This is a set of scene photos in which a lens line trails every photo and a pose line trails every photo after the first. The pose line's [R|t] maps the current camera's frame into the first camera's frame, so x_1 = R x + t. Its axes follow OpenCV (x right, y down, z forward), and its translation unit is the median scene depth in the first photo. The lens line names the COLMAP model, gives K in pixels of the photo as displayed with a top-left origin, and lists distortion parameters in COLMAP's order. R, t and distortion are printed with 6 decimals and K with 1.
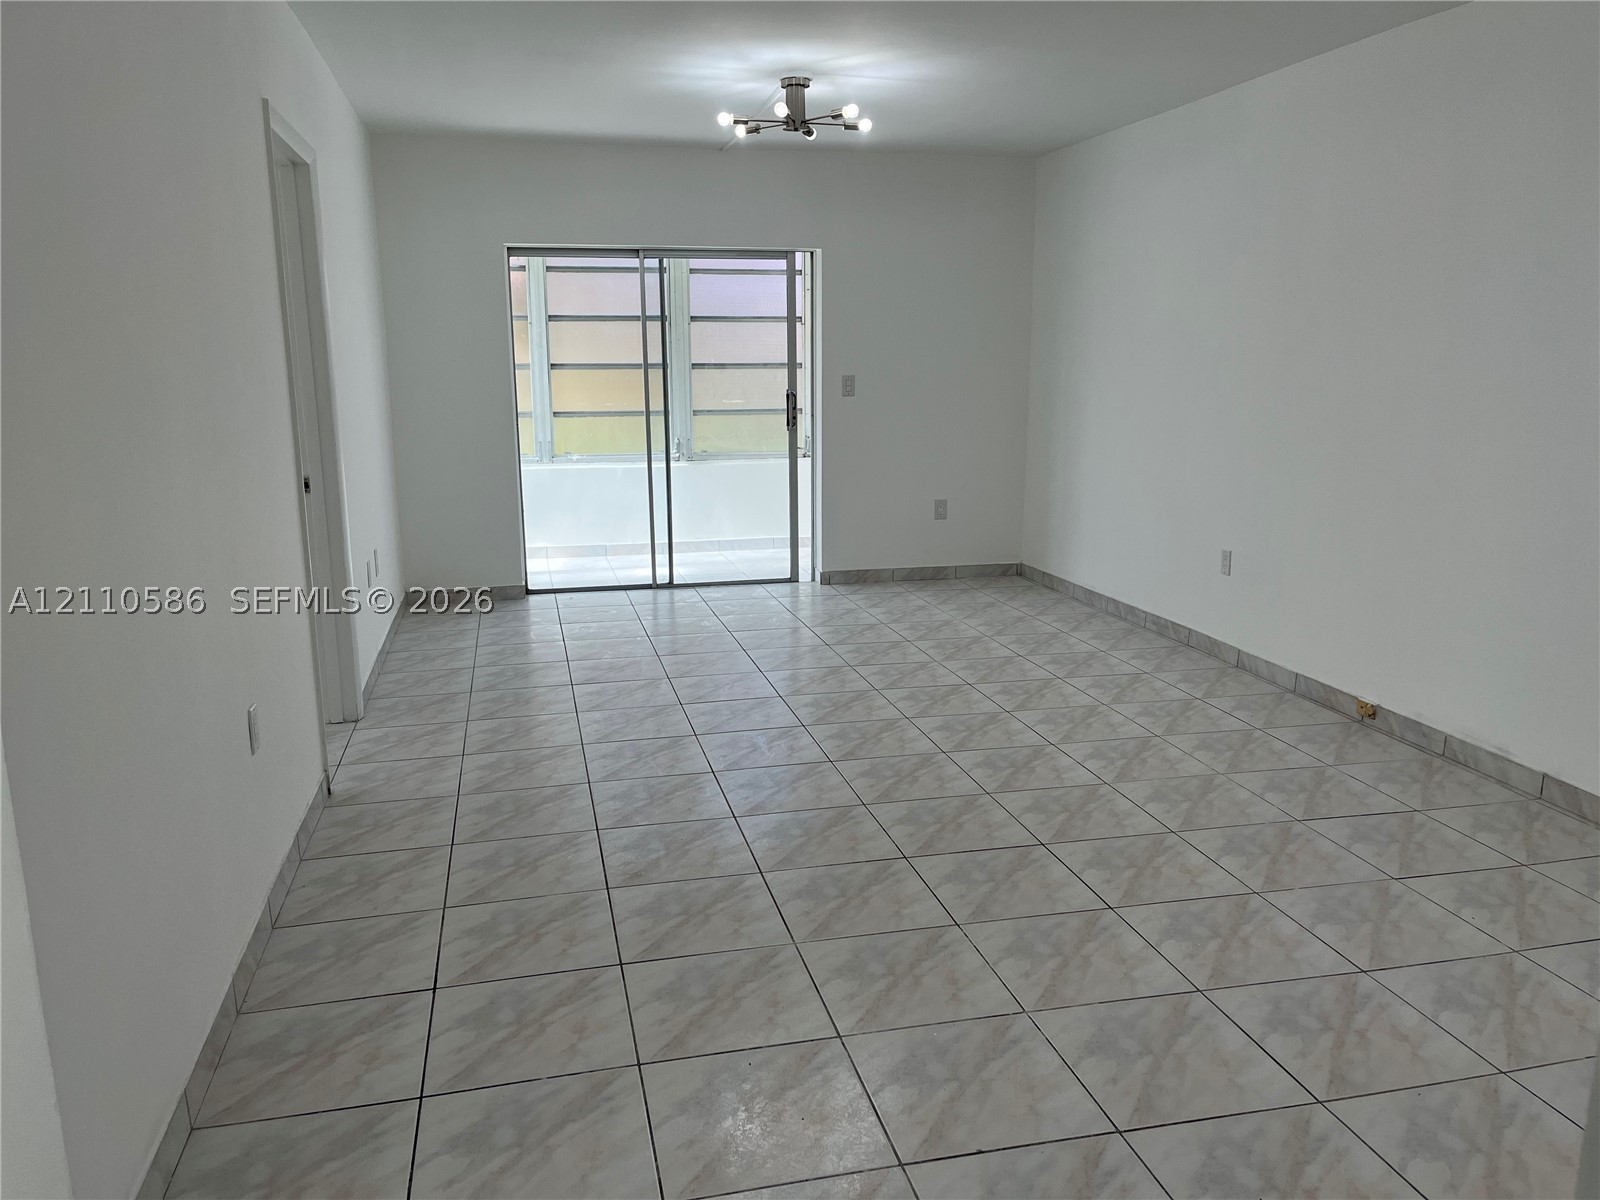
lens RADIAL K [[1208.4, 0, 803.2], [0, 1208.4, 601.3], [0, 0, 1]] dist [0.069680, -0.089933]
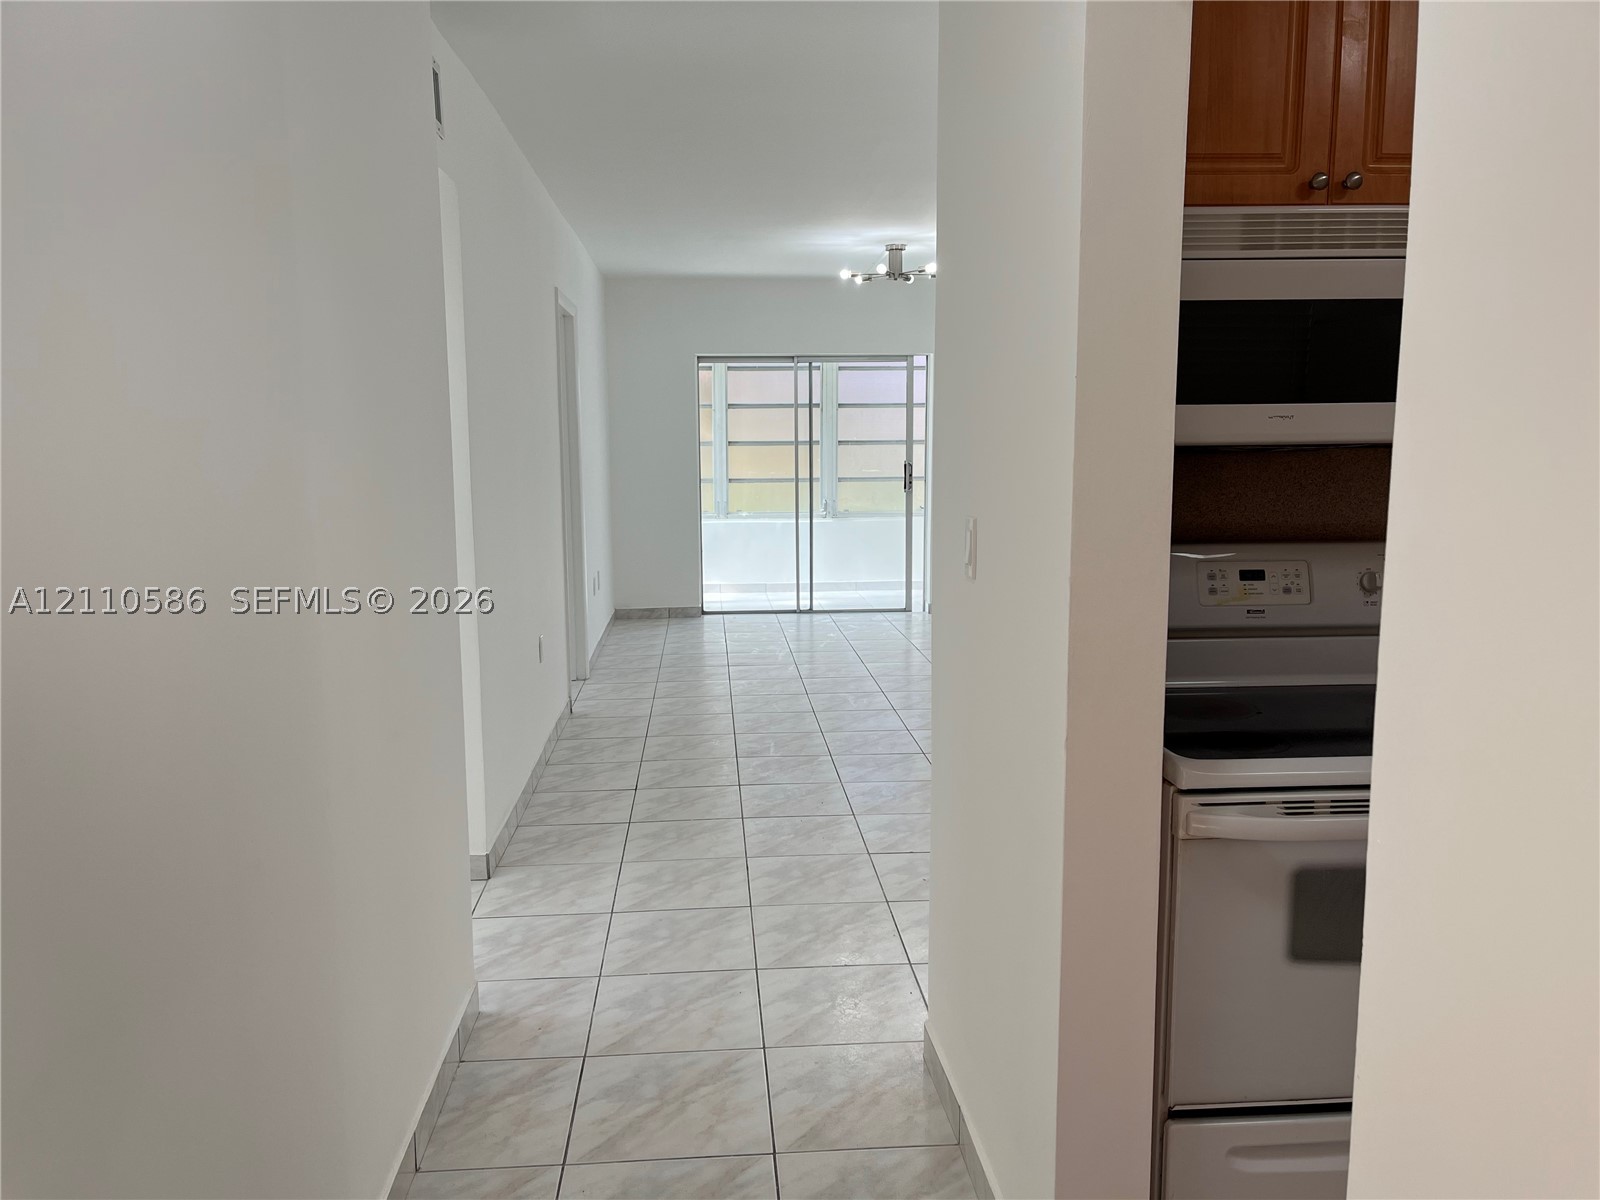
lens RADIAL K [[1208.4, 0, 795.9], [0, 1208.4, 610.2], [0, 0, 1]] dist [0.069680, -0.089933]
pose [[0.987627, 0.023441, -0.155061, 0.104594], [-0.031673, 0.998205, -0.050833, 0.072808], [0.153592, 0.055115, 0.986596, -0.384730]]
